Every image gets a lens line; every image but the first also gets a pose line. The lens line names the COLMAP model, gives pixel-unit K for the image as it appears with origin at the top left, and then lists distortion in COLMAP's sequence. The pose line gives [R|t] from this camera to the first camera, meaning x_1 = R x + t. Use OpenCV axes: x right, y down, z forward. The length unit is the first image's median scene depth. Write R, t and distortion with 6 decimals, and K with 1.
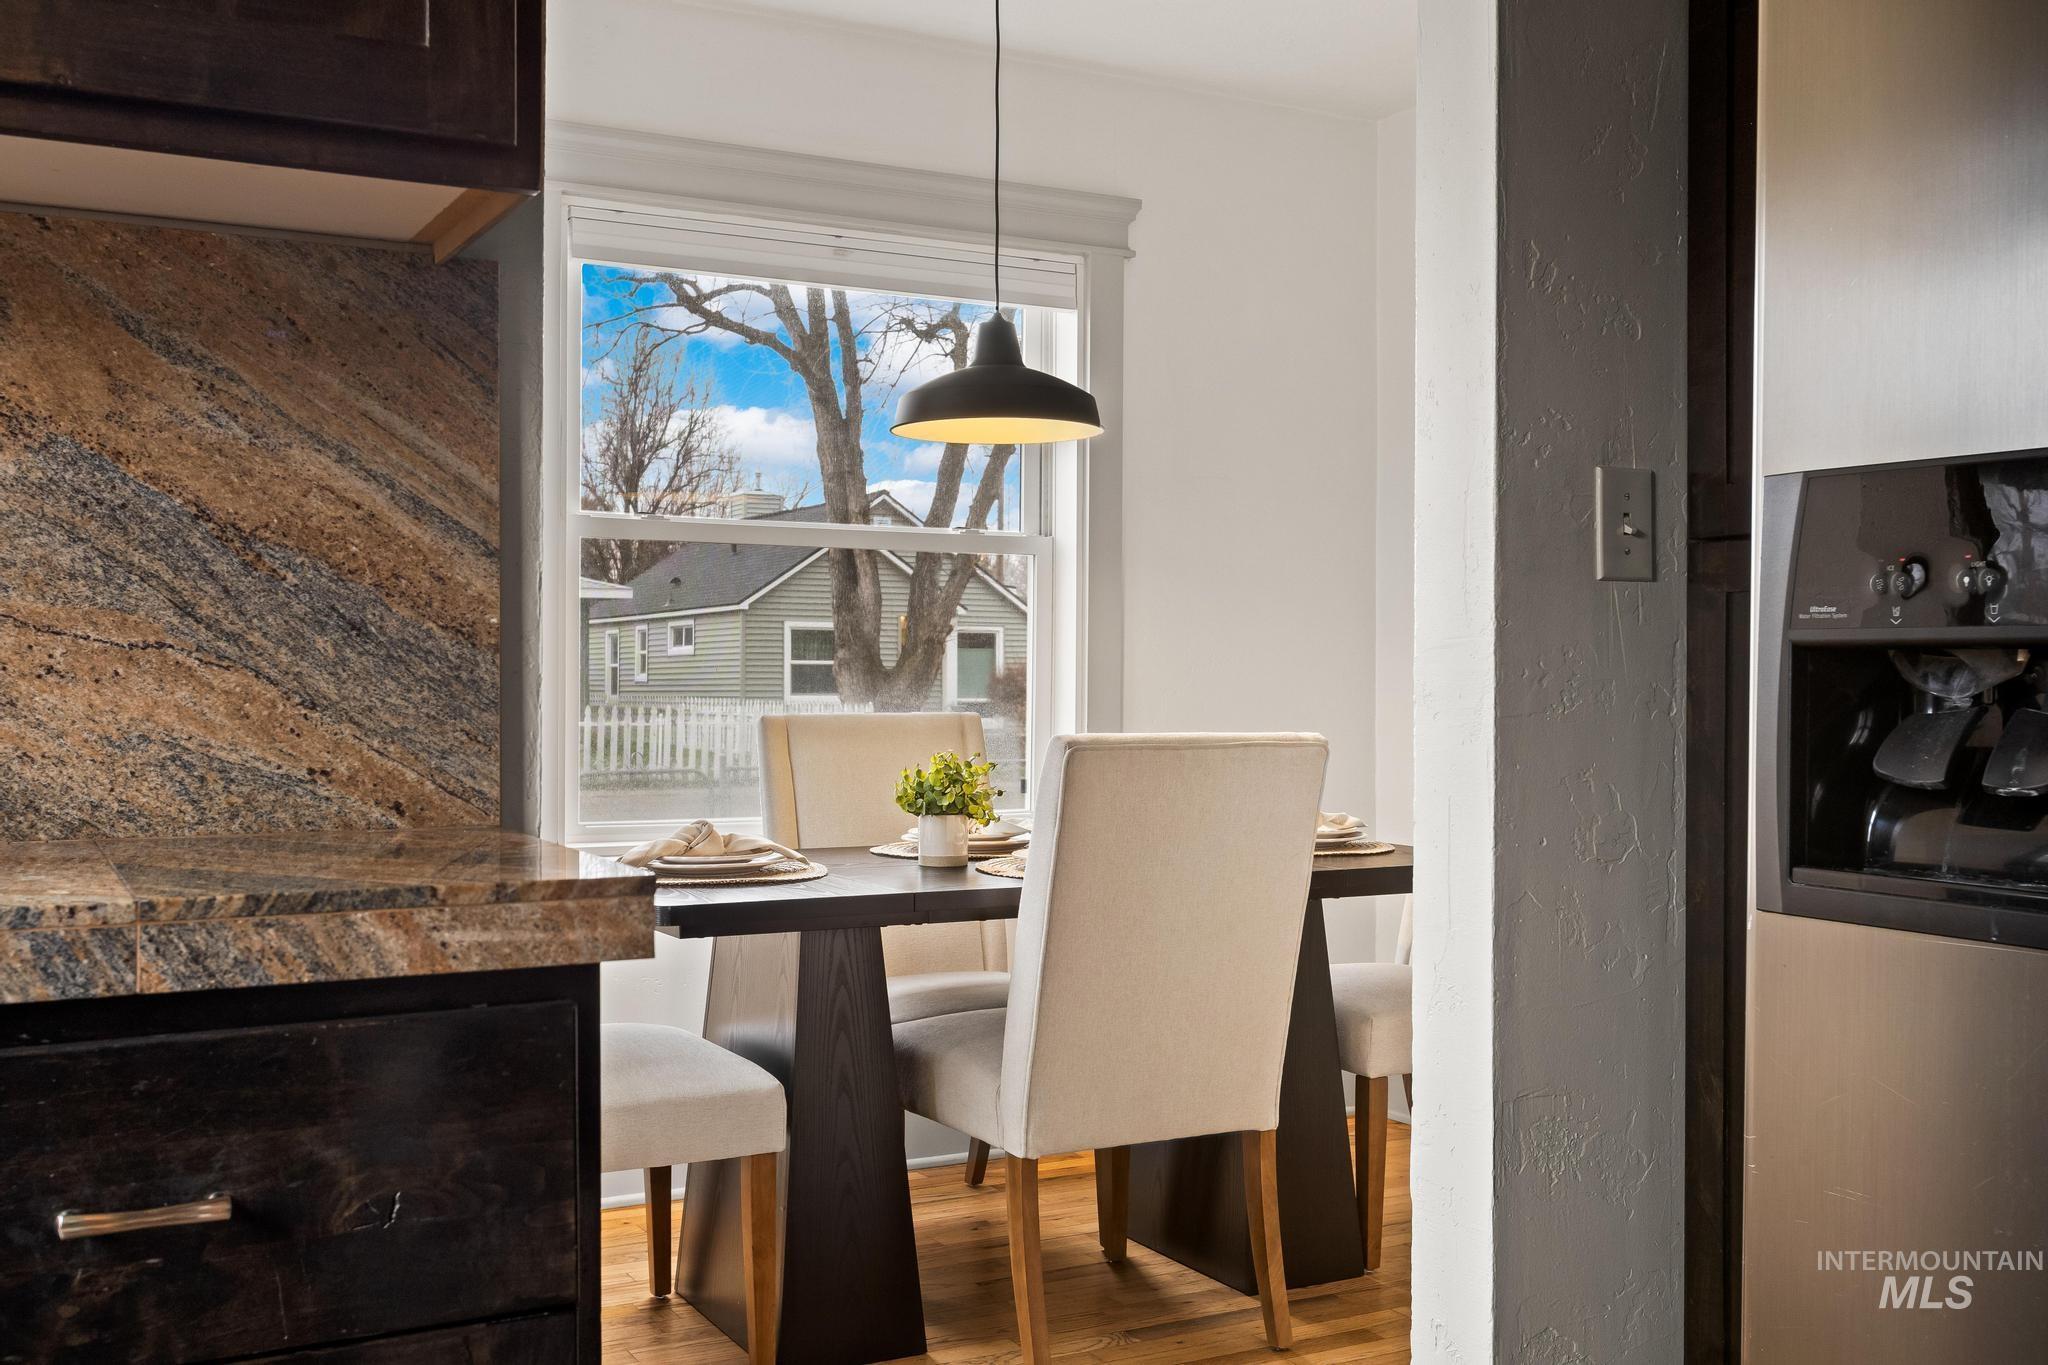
lens RADIAL K [[2007.5, 0, 1033.8], [0, 2007.5, 687.9], [0, 0, 1]] dist [-0.004115, 0.000000]
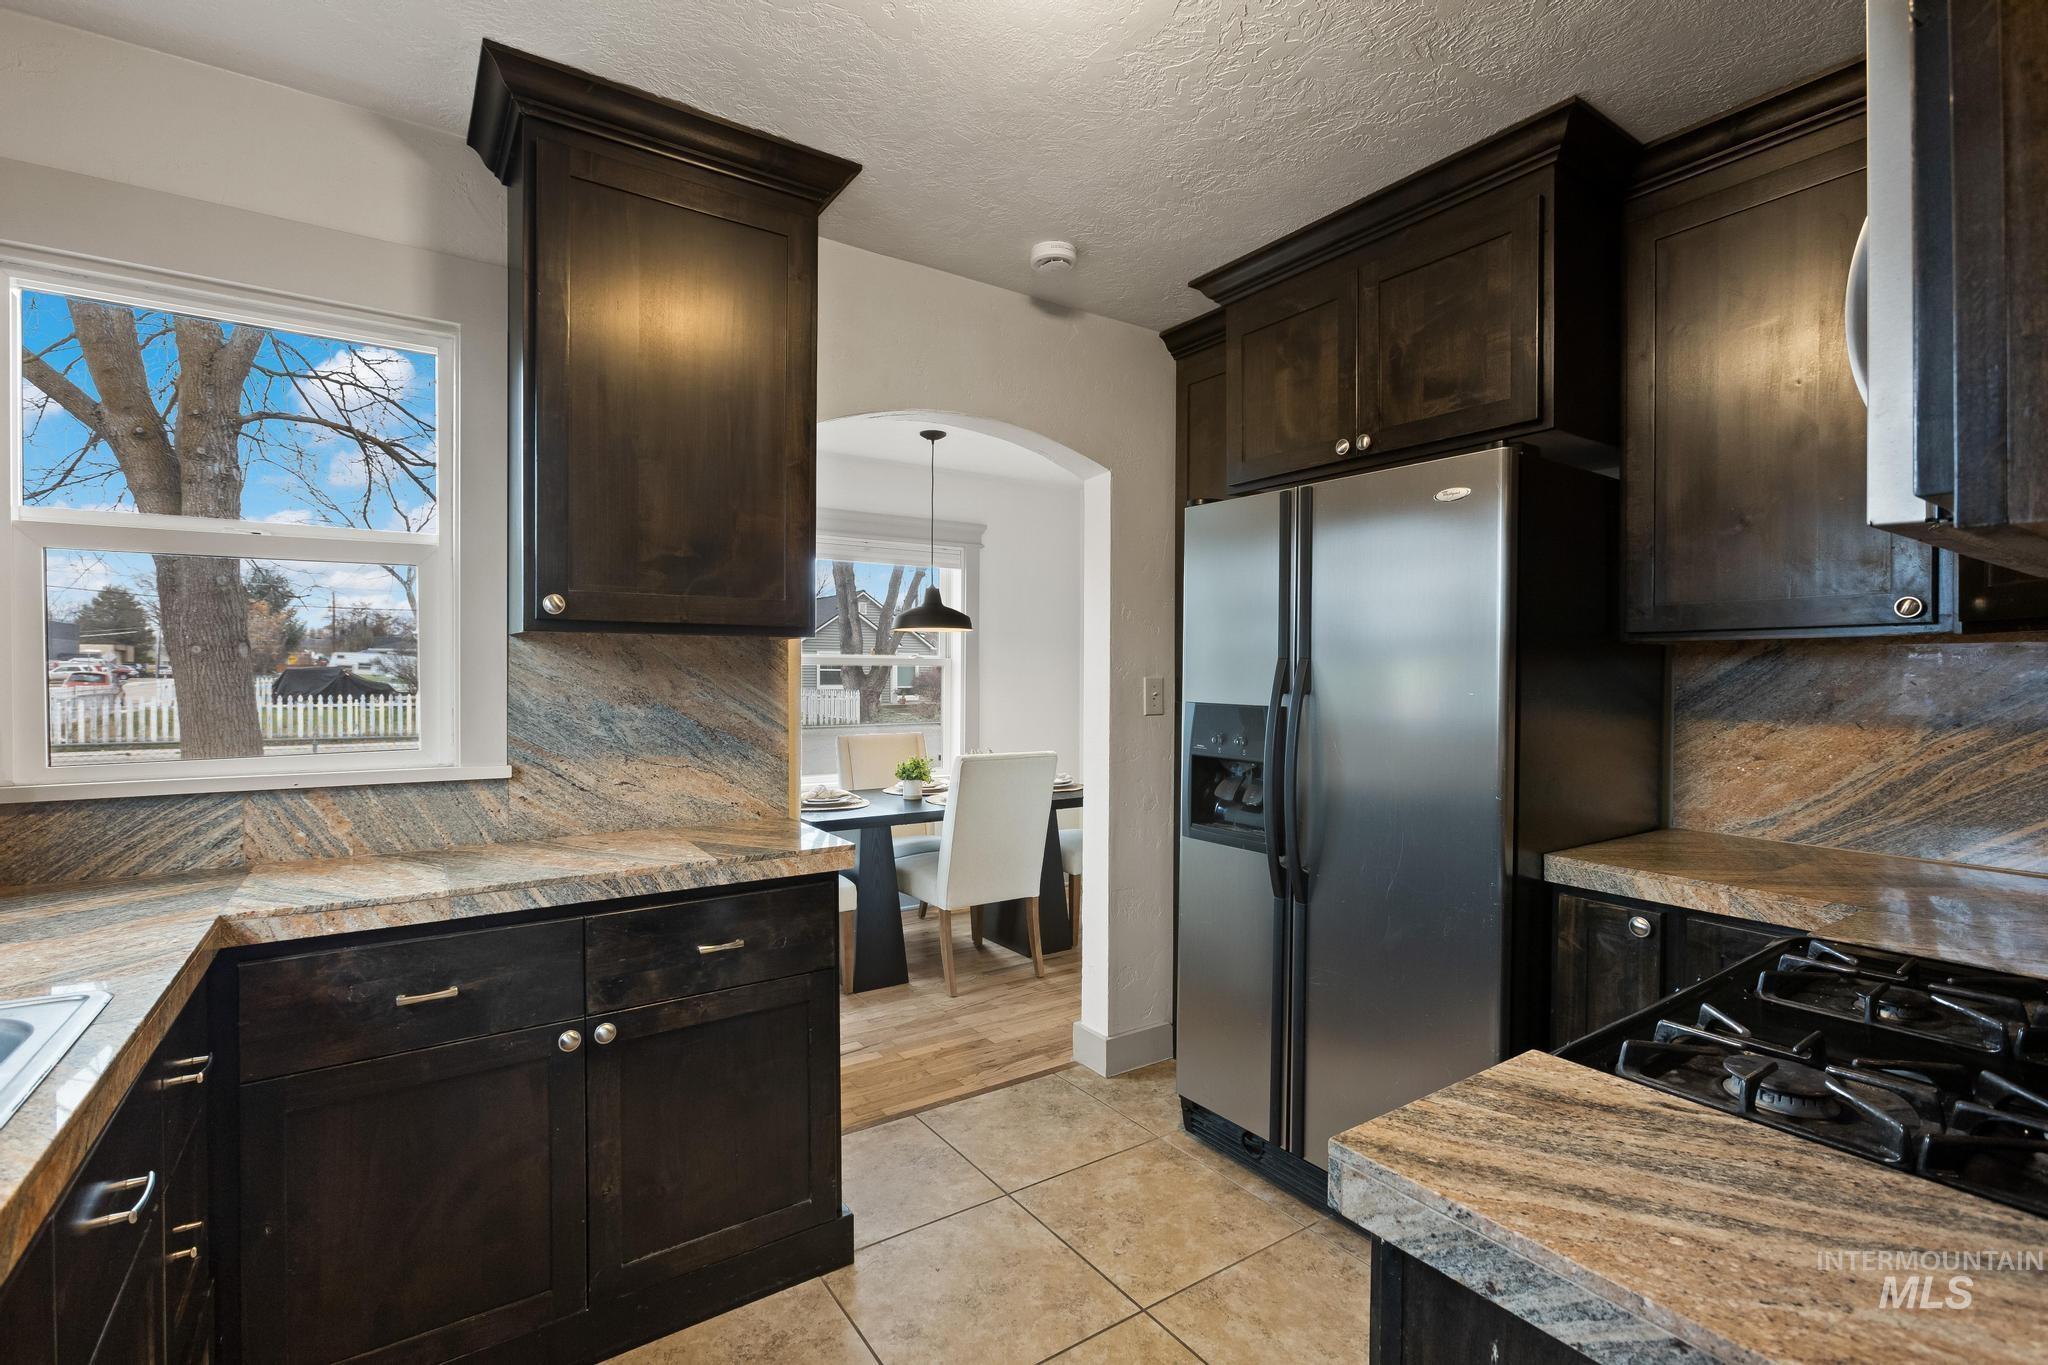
lens RADIAL K [[961.8, 0, 1014.2], [0, 961.8, 676.2], [0, 0, 1]] dist [-0.018788, 0.007898]
pose [[0.996072, -0.001709, 0.088531, -0.024753], [0.000869, 0.999954, 0.009532, -0.087201], [-0.088543, -0.009418, 0.996028, -0.278093]]
